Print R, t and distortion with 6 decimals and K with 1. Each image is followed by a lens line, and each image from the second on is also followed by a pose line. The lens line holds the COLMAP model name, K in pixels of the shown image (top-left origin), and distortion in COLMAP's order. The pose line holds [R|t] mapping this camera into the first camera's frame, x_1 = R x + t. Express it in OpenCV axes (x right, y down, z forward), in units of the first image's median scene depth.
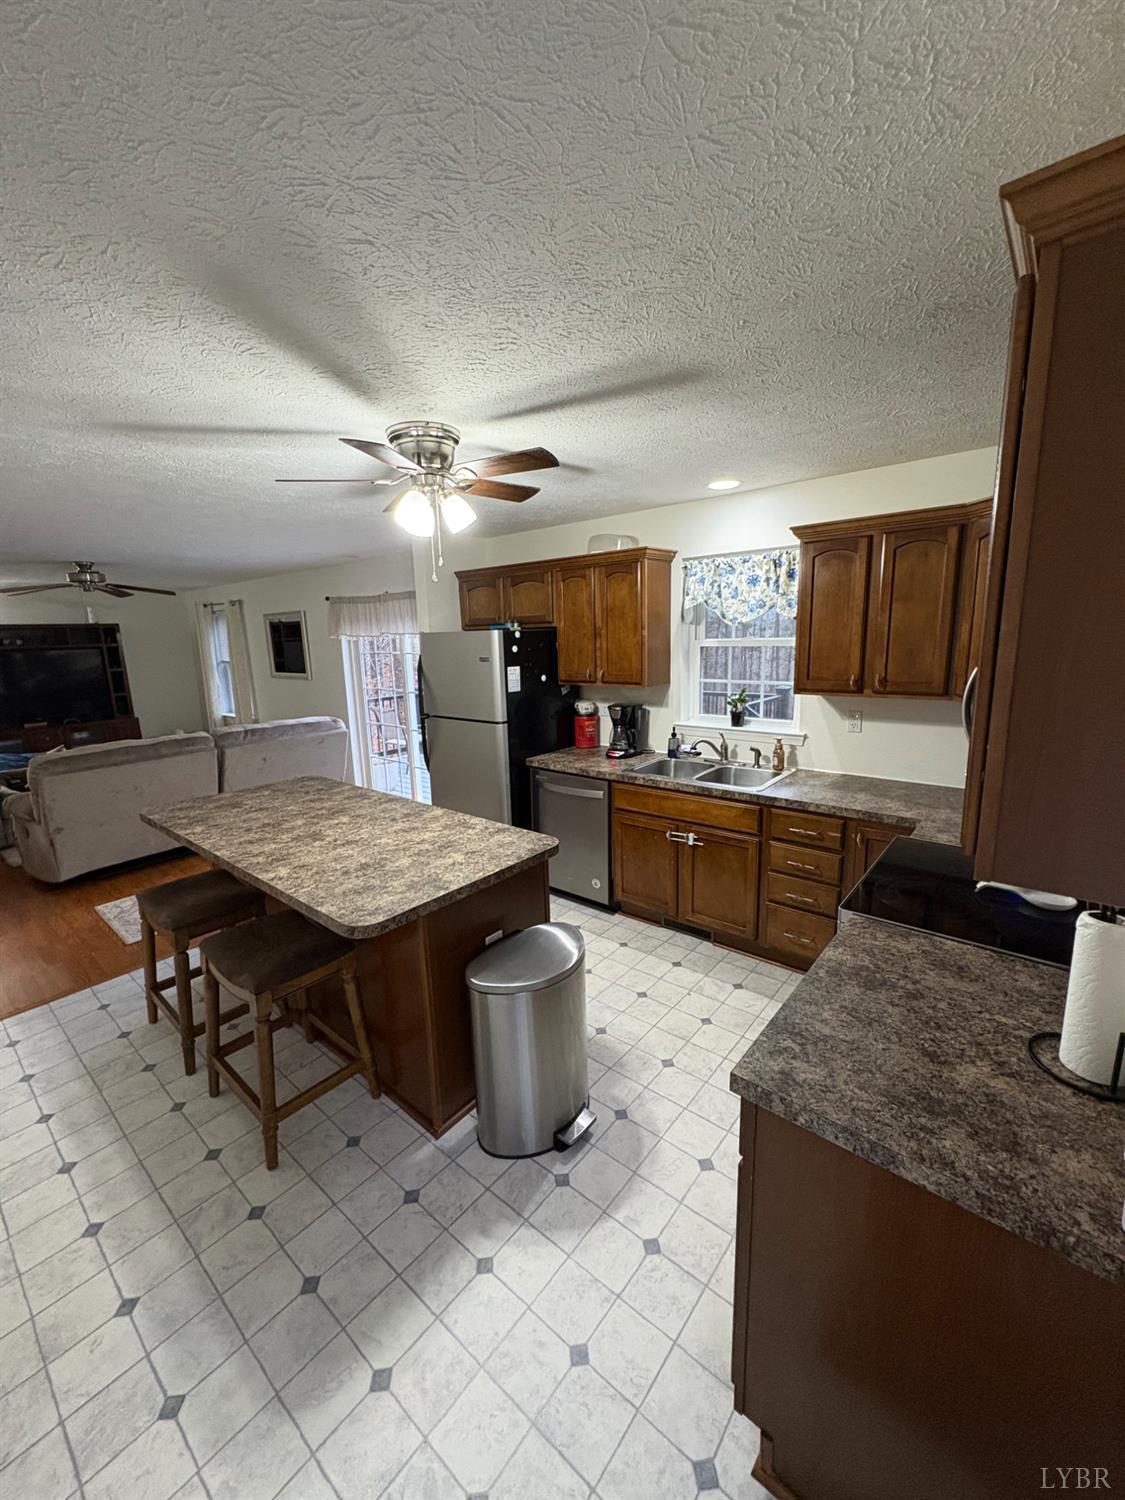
lens RADIAL K [[594.5, 0, 562.5], [0, 594.5, 750.0], [0, 0, 1]] dist [-0.003640, -0.000319]
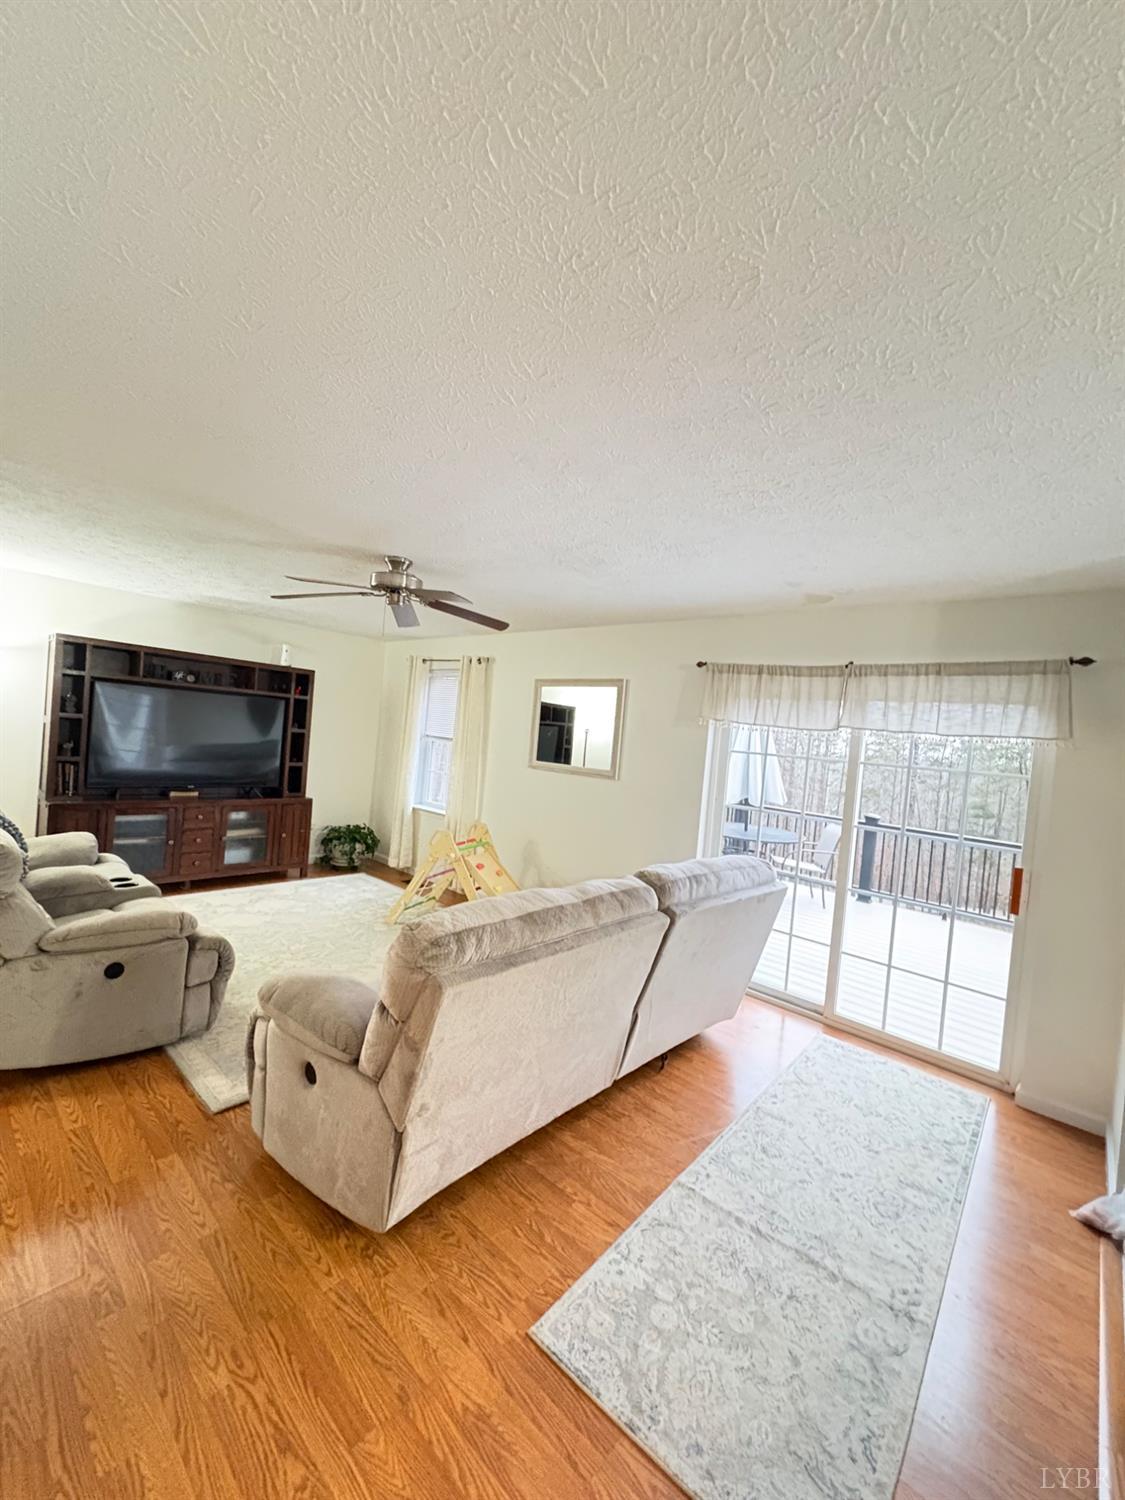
lens RADIAL K [[594.5, 0, 562.5], [0, 594.5, 750.0], [0, 0, 1]] dist [-0.003640, -0.000319]
pose [[0.992737, 0.114479, -0.036989, -0.535381], [-0.119122, 0.978391, -0.169000, -0.035943], [0.016843, 0.172179, 0.984922, 0.386551]]
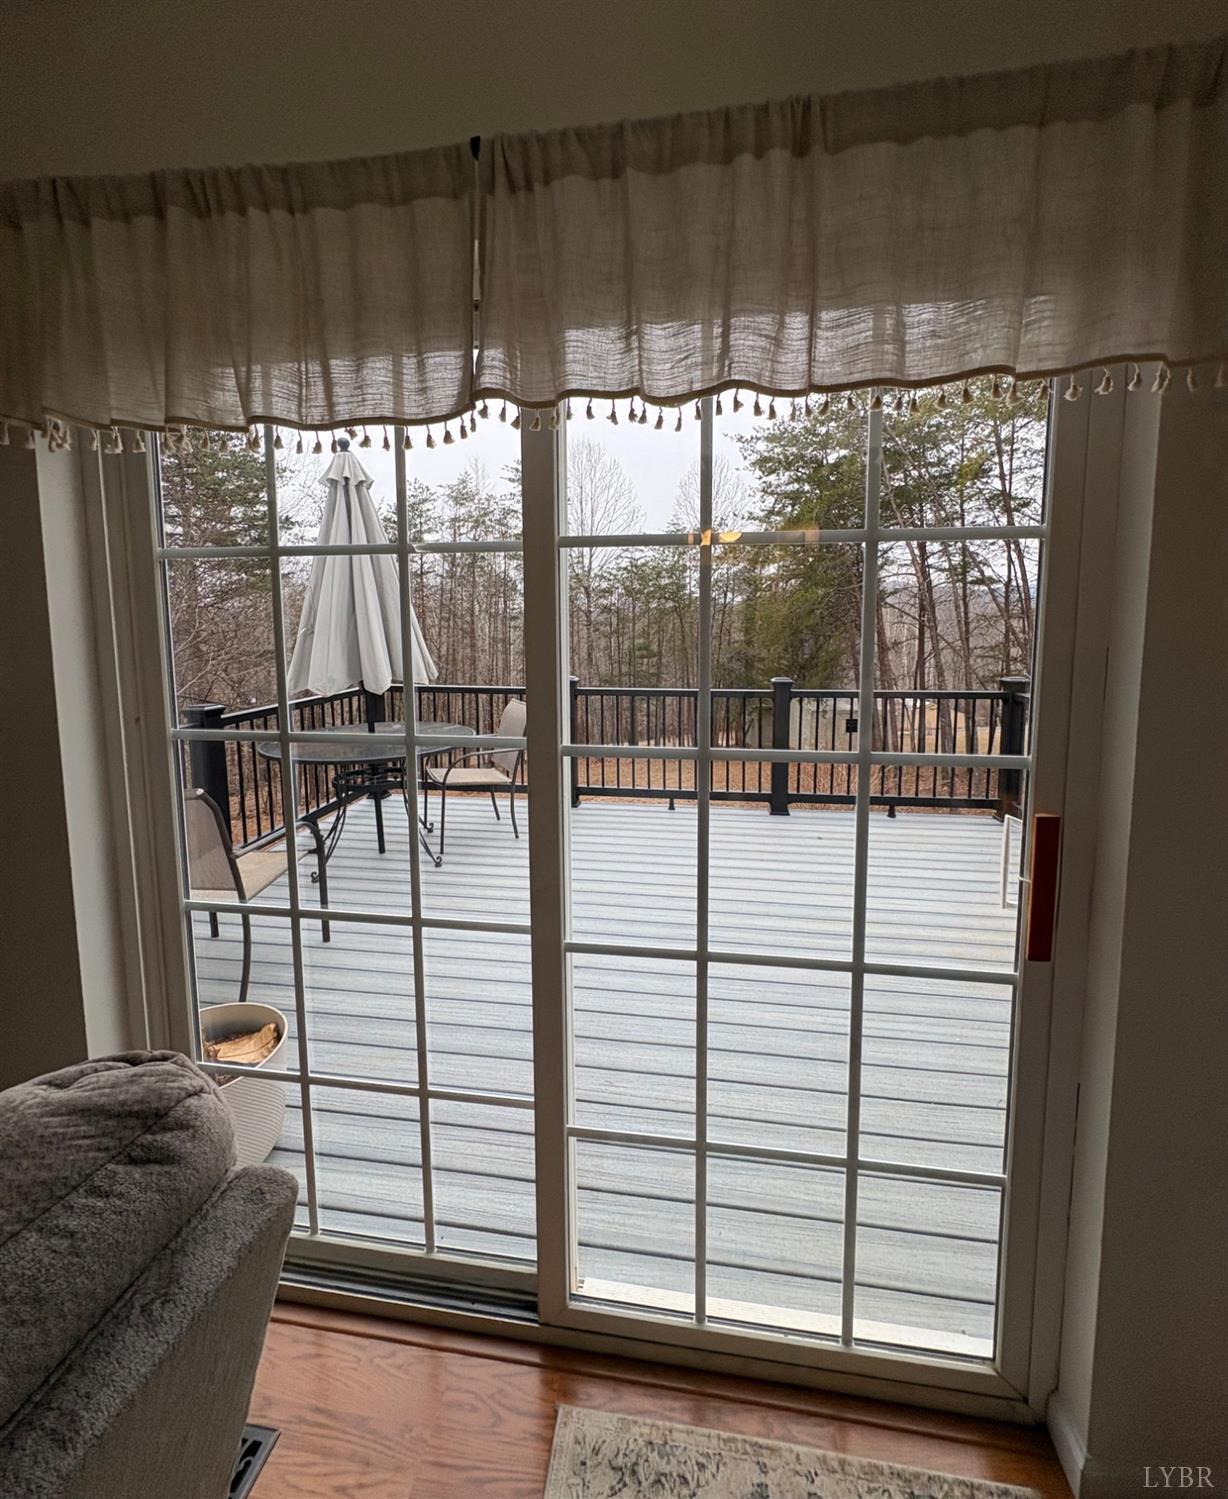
lens RADIAL K [[722.4, 0, 609.0], [0, 722.4, 696.4], [0, 0, 1]] dist [-0.002629, -0.000914]
pose [[0.864607, -0.034491, 0.501264, -0.361094], [0.082728, 0.993798, -0.074312, -0.095613], [-0.495592, 0.105720, 0.862098, 0.781030]]
